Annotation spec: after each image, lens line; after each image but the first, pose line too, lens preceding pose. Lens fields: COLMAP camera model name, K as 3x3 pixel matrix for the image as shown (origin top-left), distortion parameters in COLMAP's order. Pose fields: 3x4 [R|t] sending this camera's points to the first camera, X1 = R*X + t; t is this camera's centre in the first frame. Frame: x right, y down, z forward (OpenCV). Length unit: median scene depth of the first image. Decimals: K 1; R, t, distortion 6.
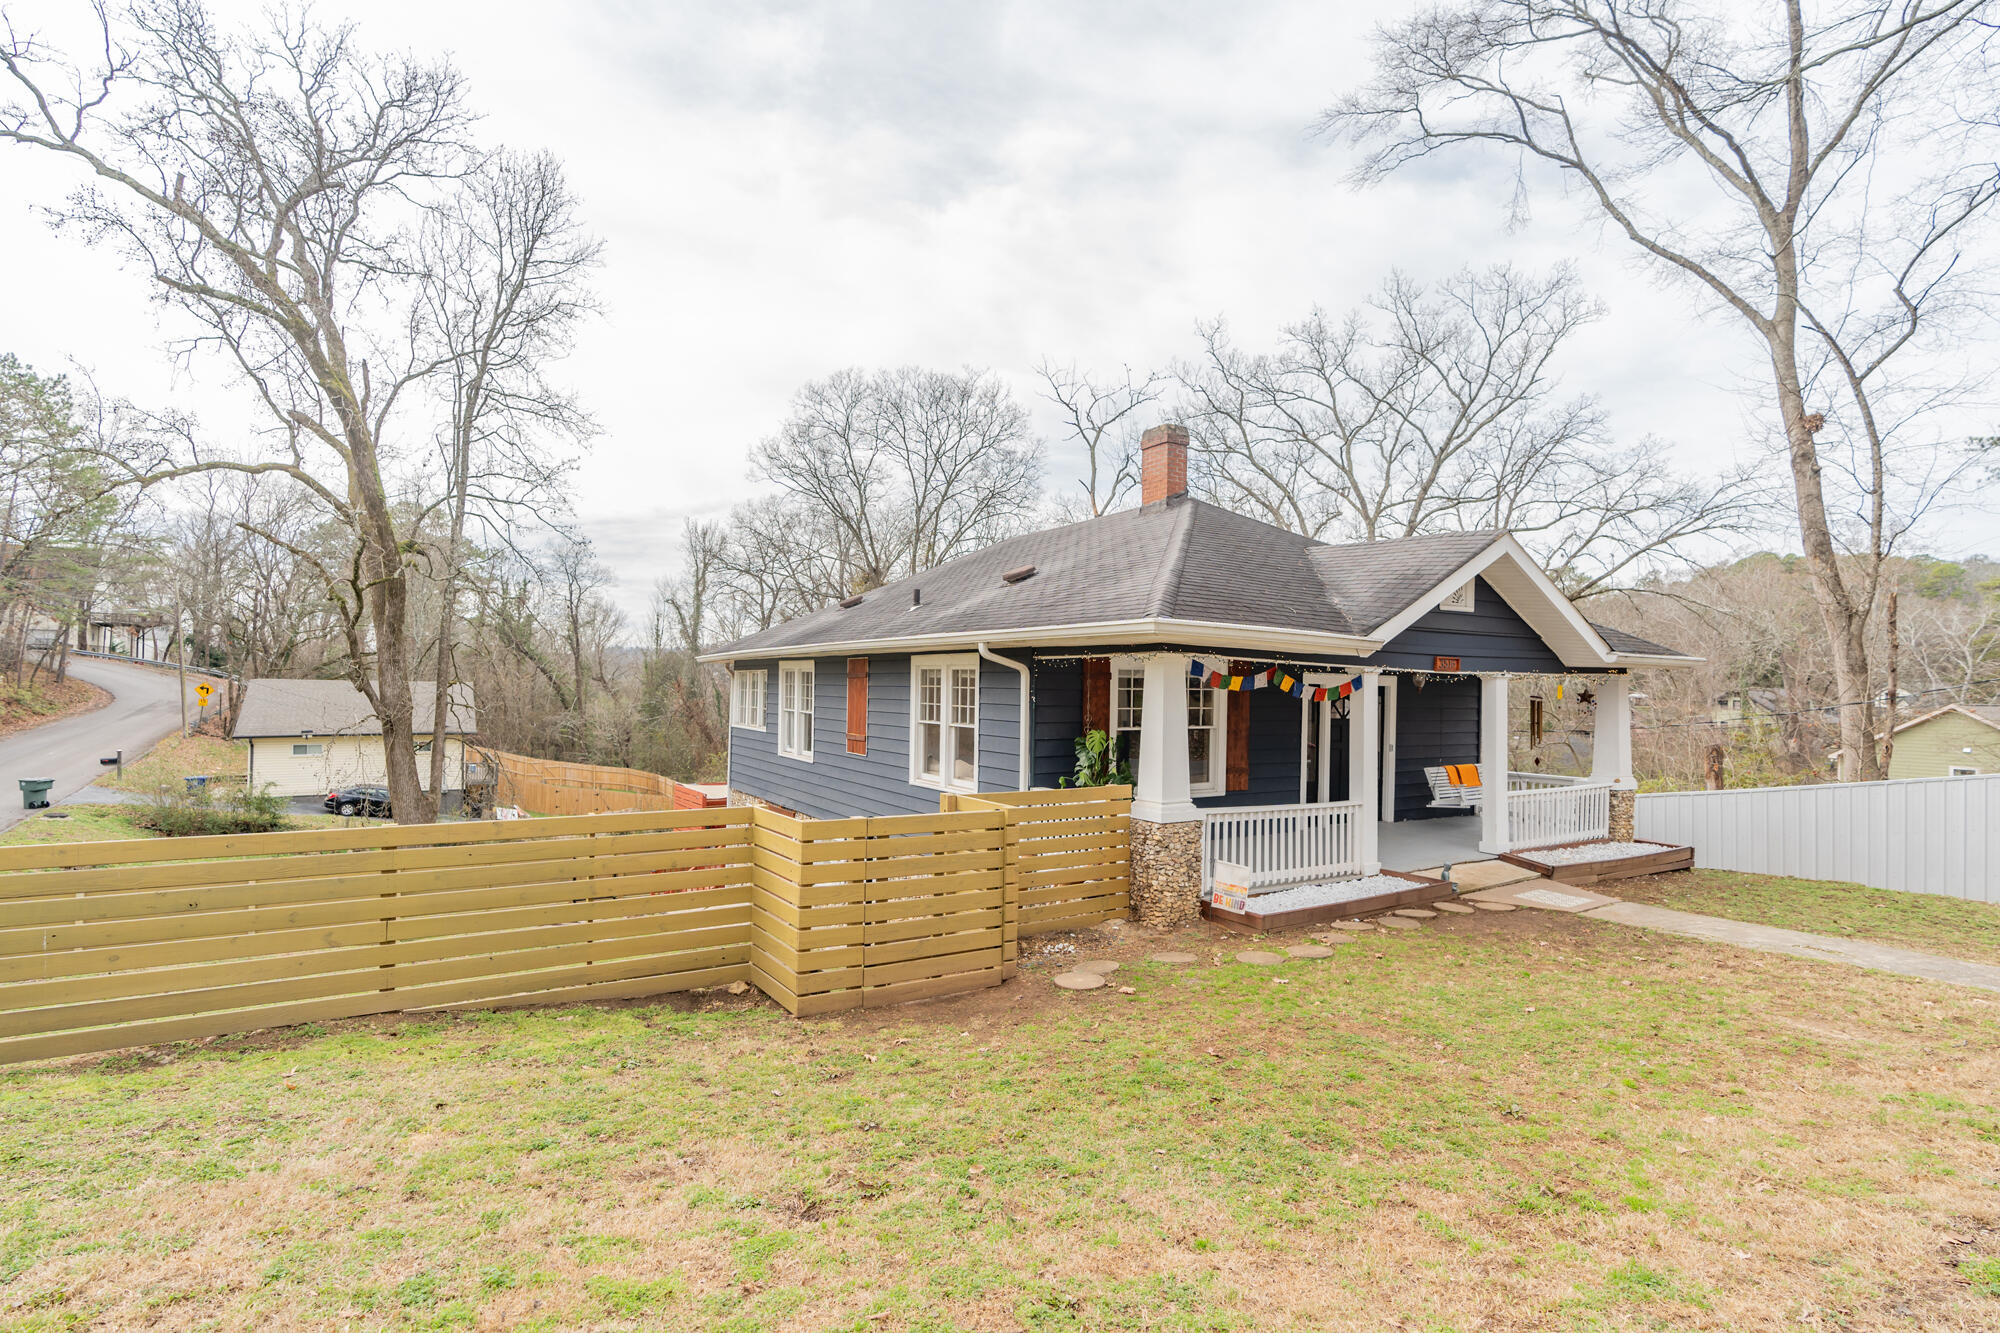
lens RADIAL K [[952.0, 0, 1036.7], [0, 952.0, 670.0], [0, 0, 1]] dist [-0.001152, -0.003688]
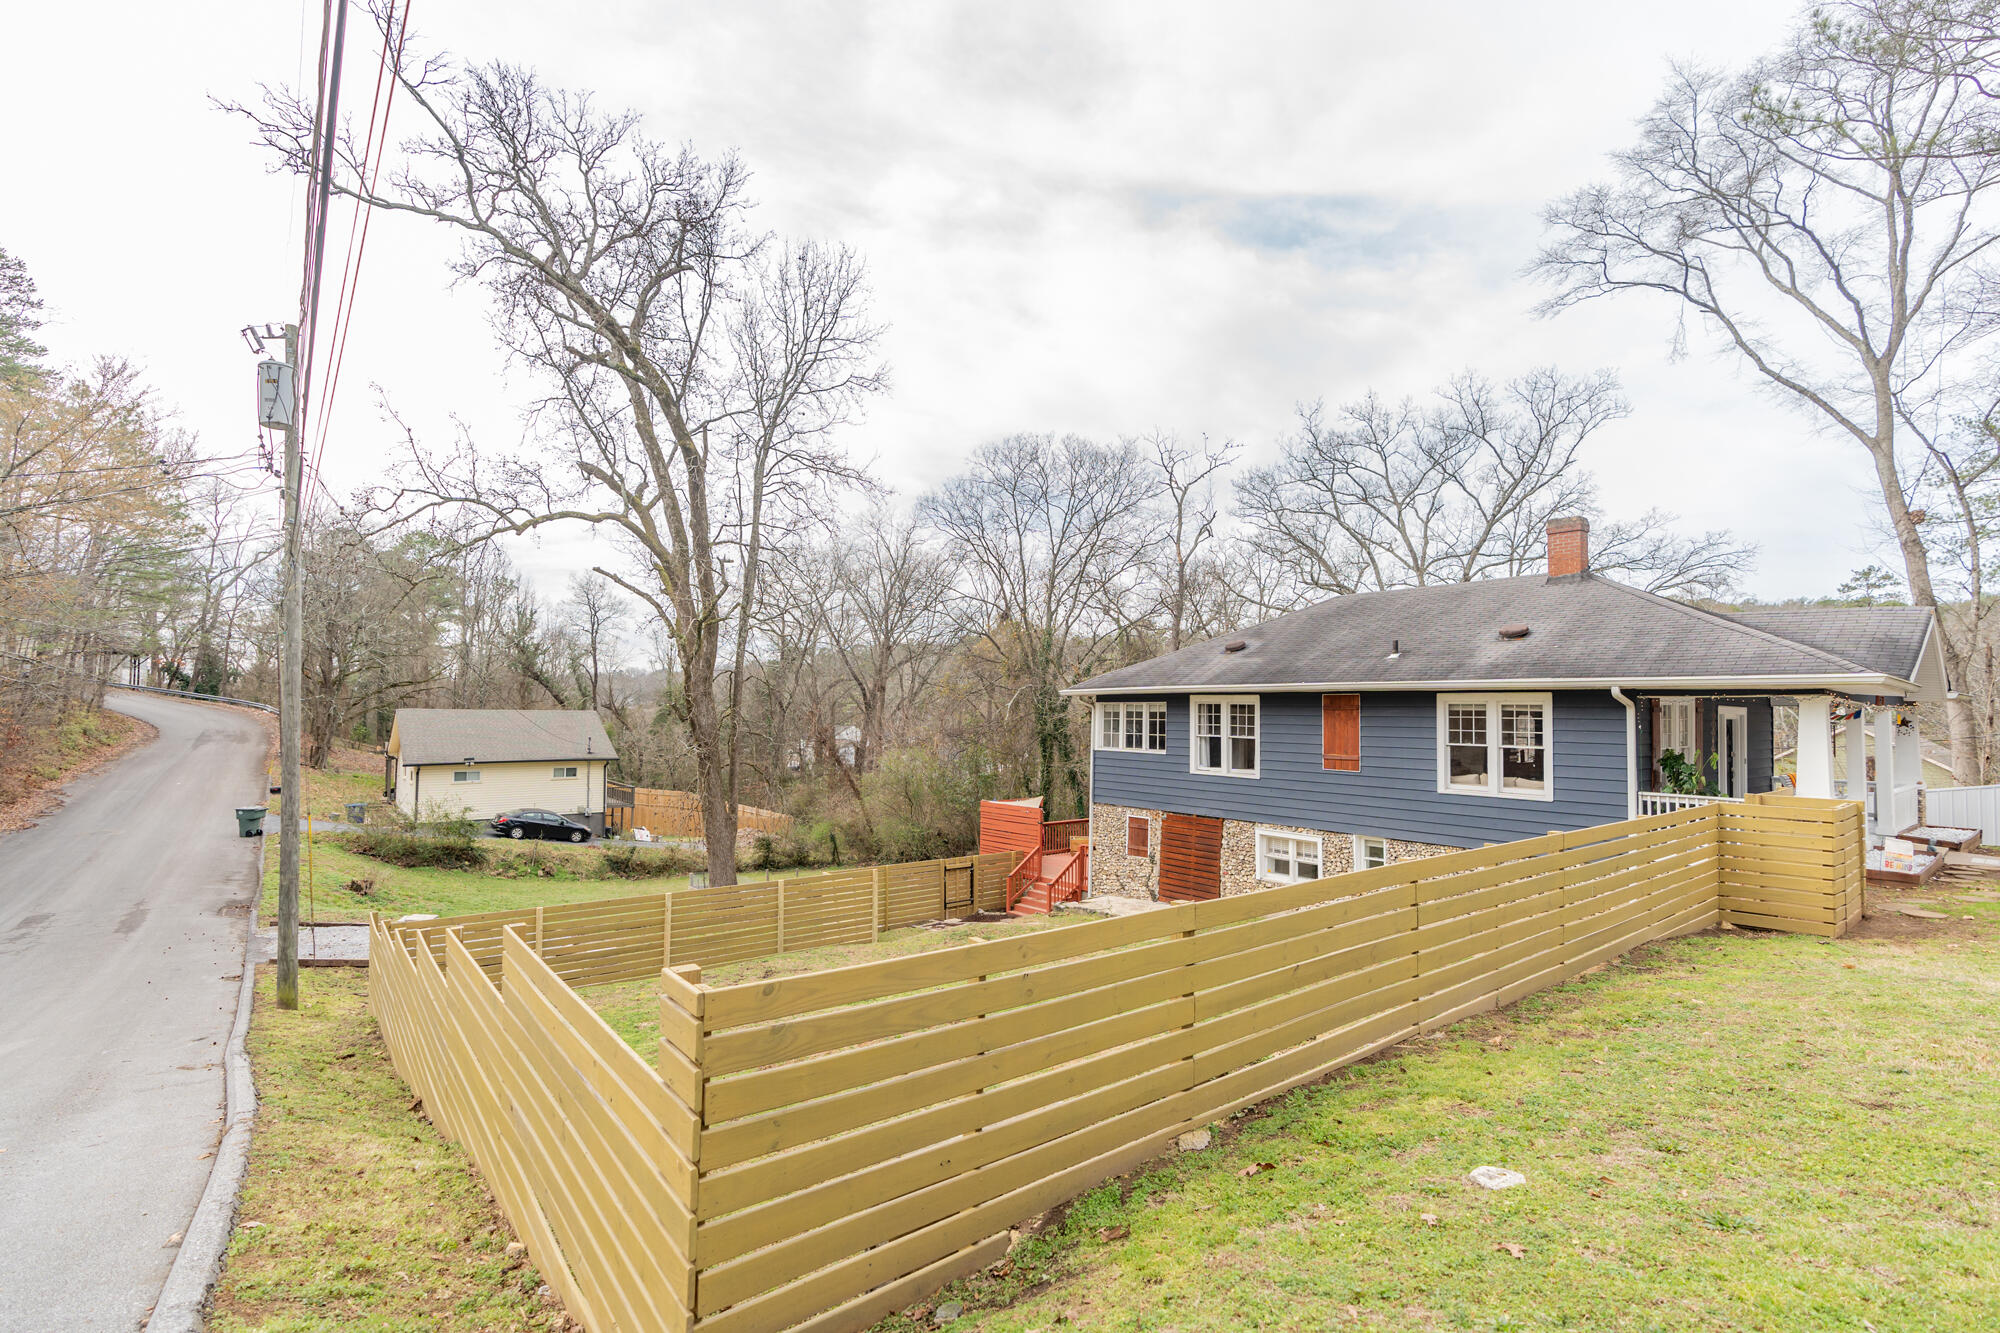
lens RADIAL K [[921.8, 0, 1008.0], [0, 921.8, 668.4], [0, 0, 1]] dist [-0.006359, 0.002937]
pose [[0.993274, 0.002728, 0.115753, -0.566179], [0.000558, 0.999598, -0.028342, -0.009760], [-0.115784, 0.028216, 0.992874, -0.126379]]
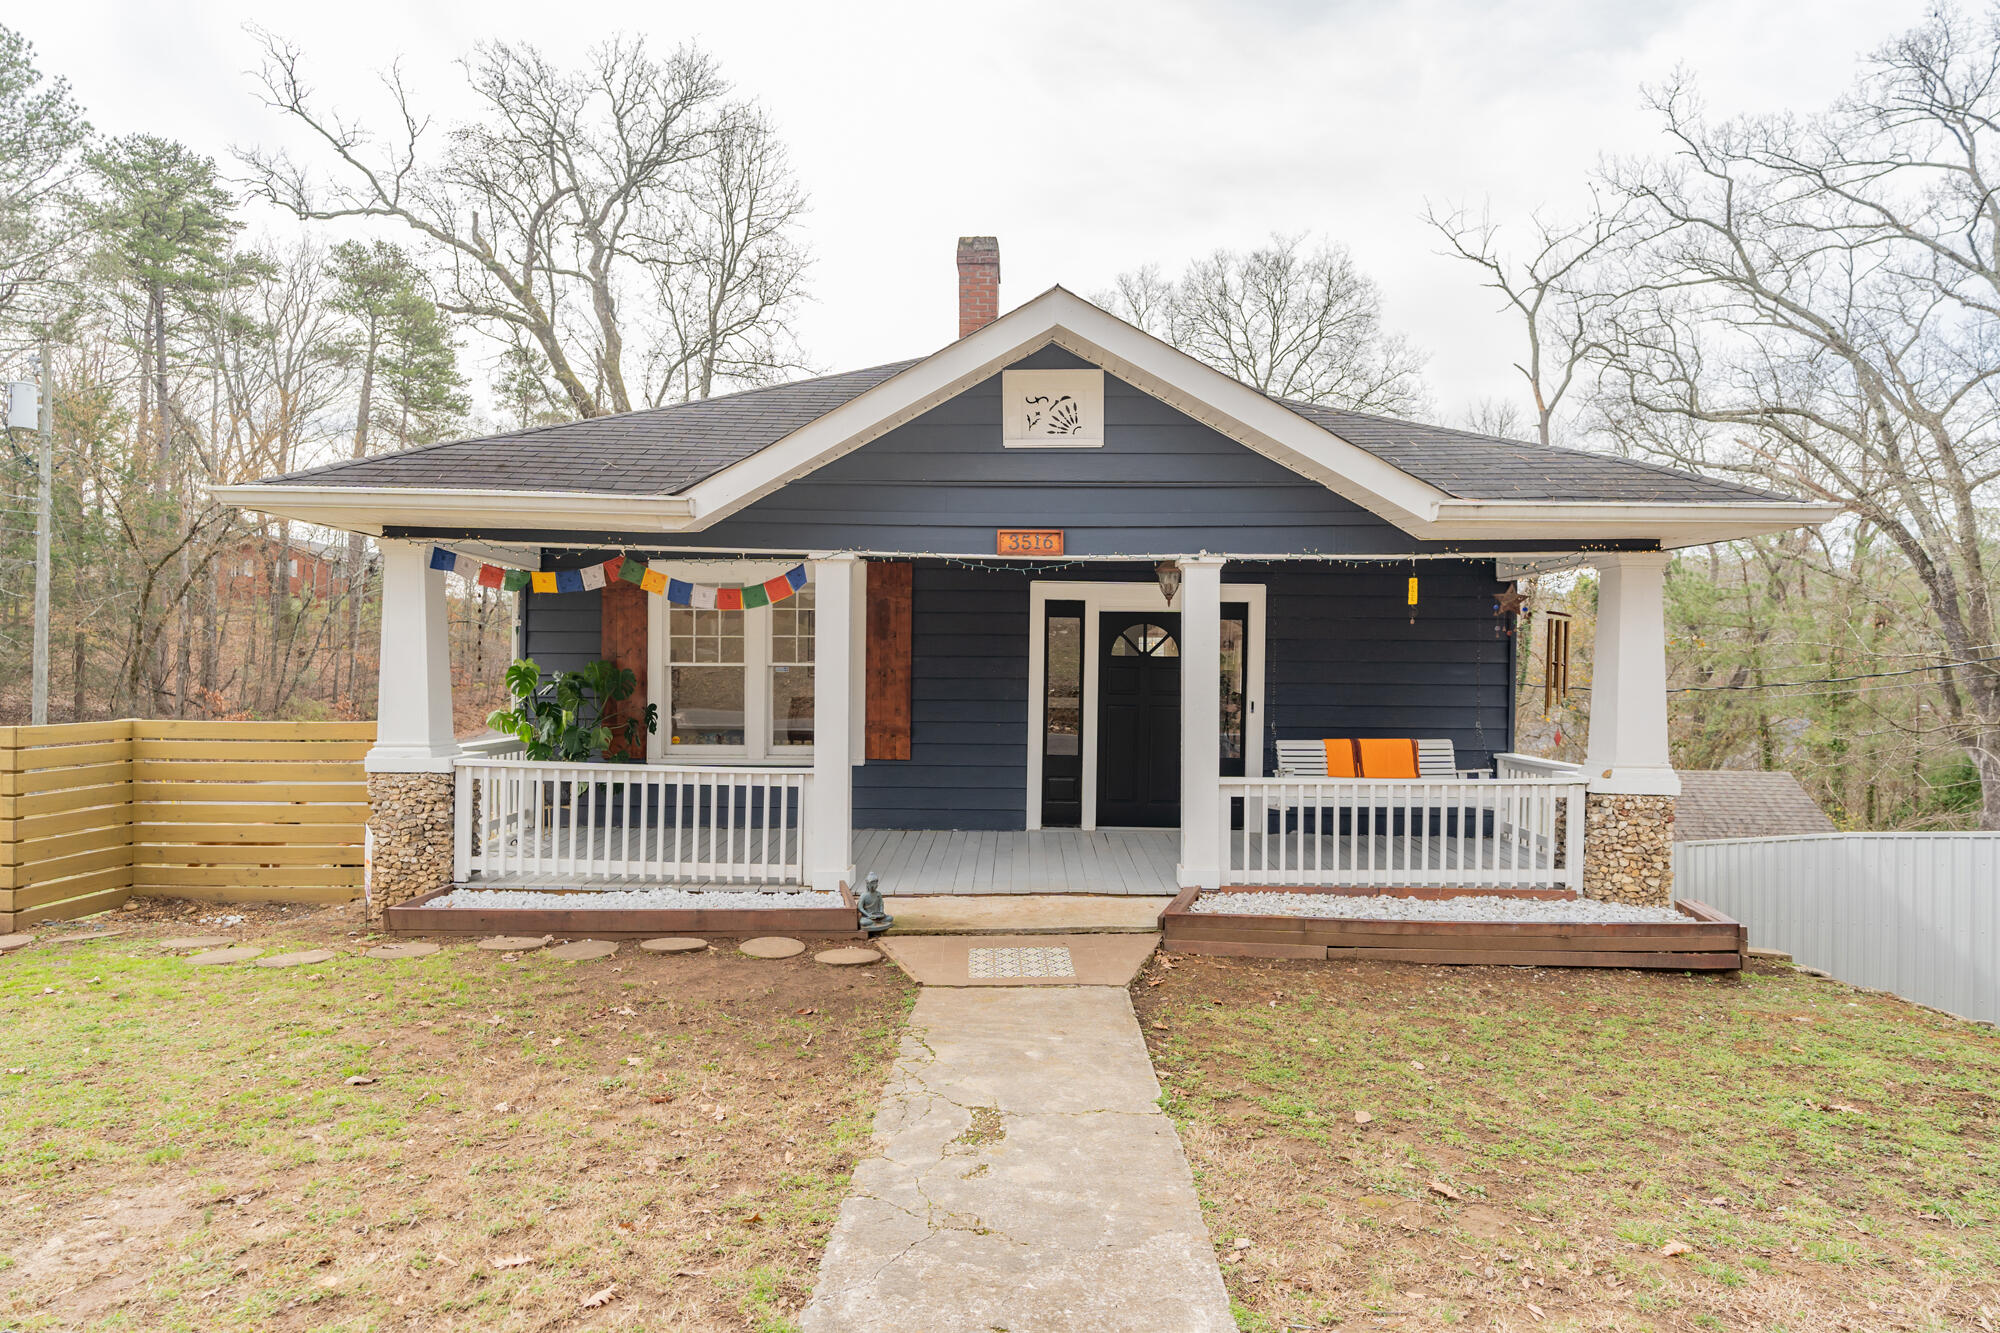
lens RADIAL K [[1122.6, 0, 1012.2], [0, 1122.6, 679.9], [0, 0, 1]] dist [-0.004679, 0.005957]
pose [[0.836364, -0.004841, -0.548153, 0.401634], [0.014757, 0.999797, 0.013687, 0.033912], [0.547976, -0.019536, 0.836266, 0.219451]]
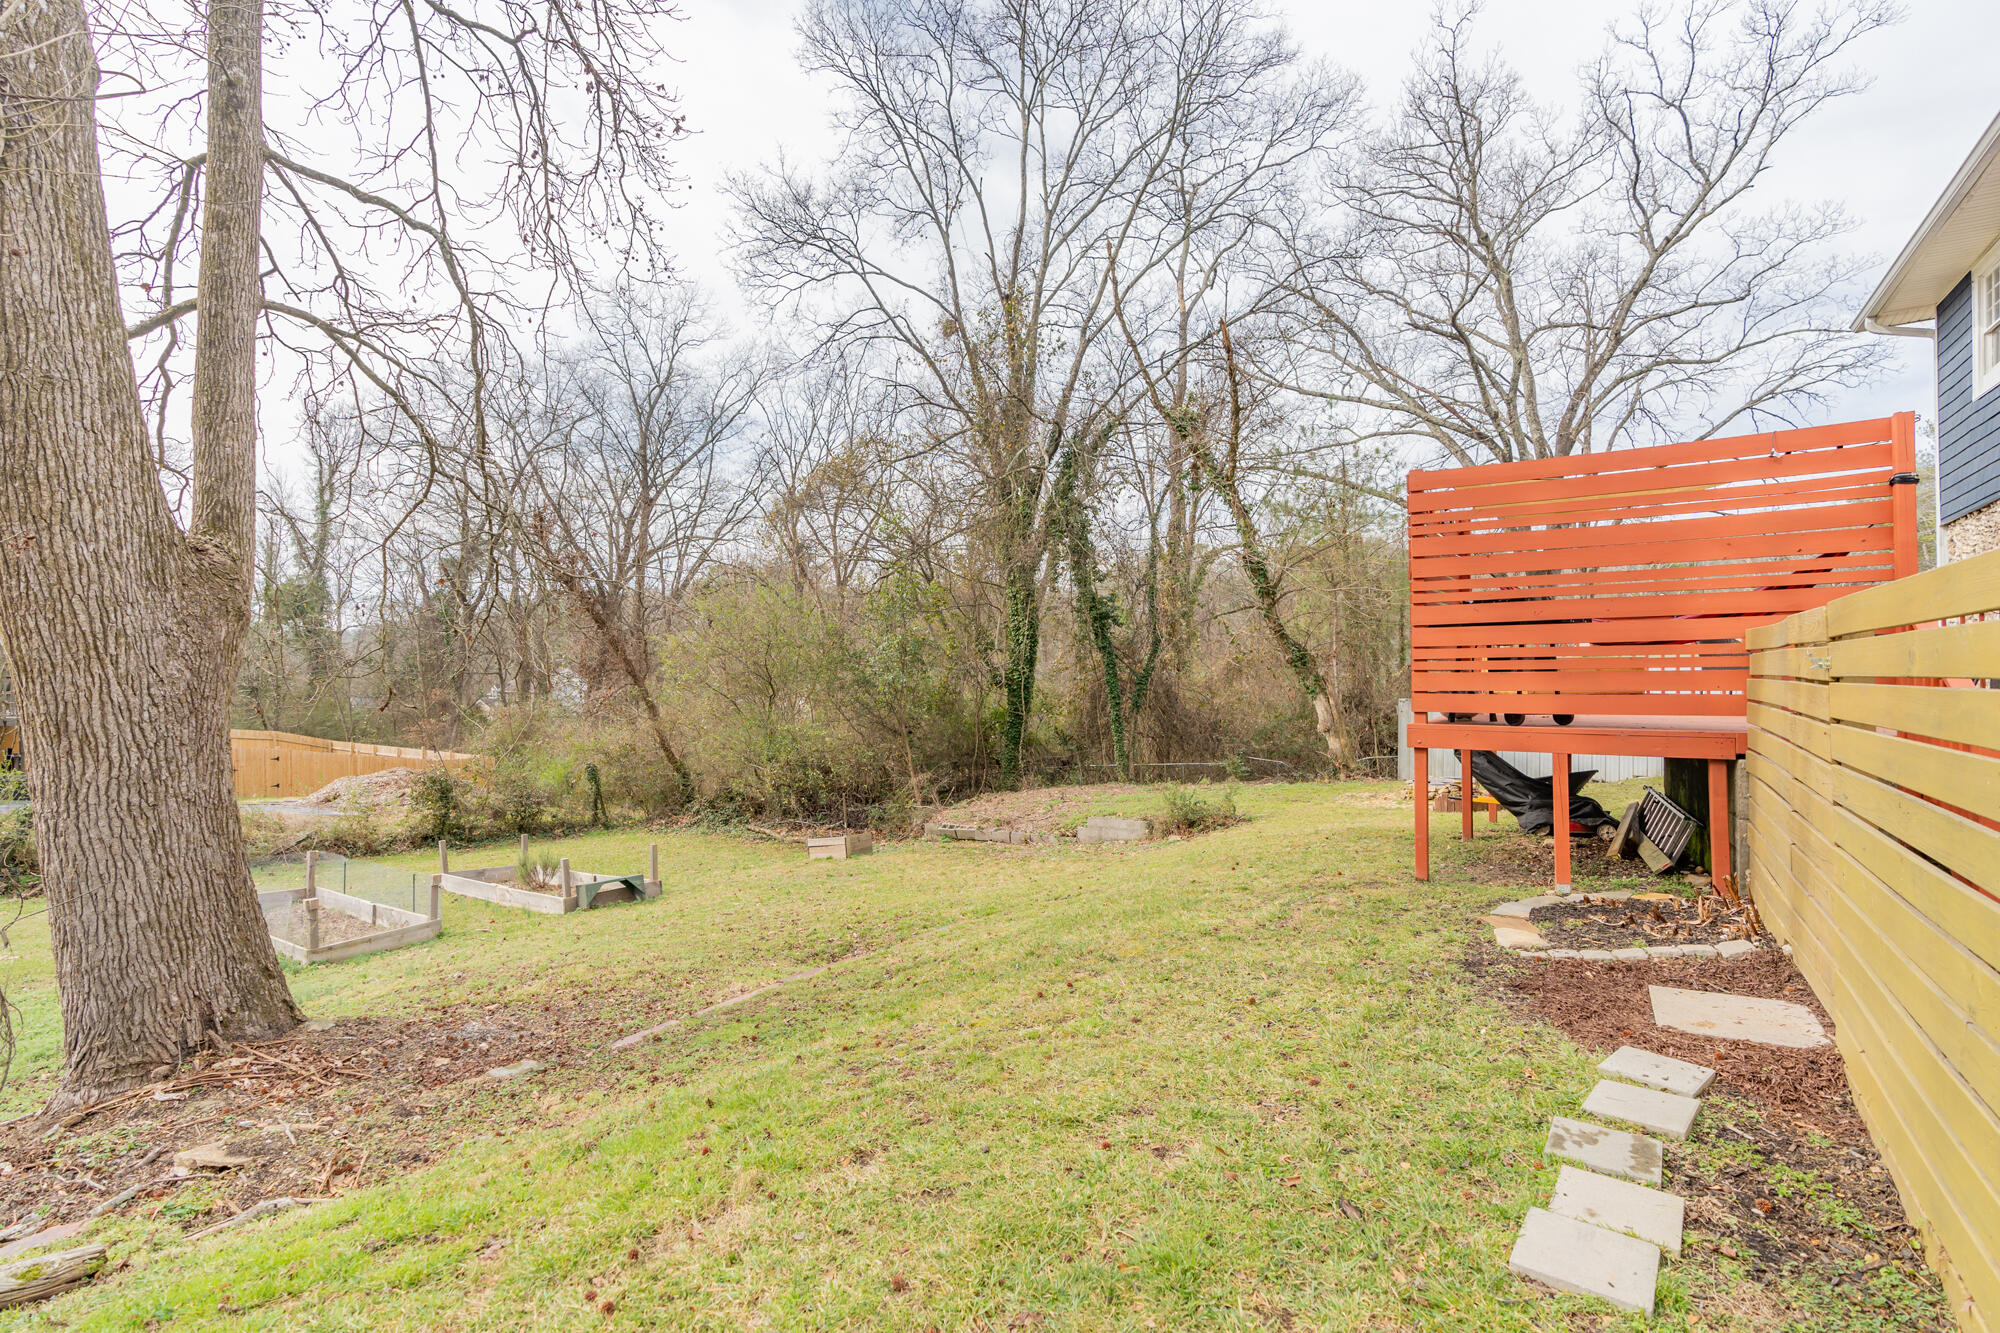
lens RADIAL K [[921.8, 0, 1006.5], [0, 921.8, 657.0], [0, 0, 1]] dist [-0.006359, 0.002937]
pose [[0.918219, -0.014915, 0.395792, -0.704418], [0.014797, 0.999885, 0.003352, 0.193814], [-0.395796, 0.002779, 0.918334, 0.904204]]
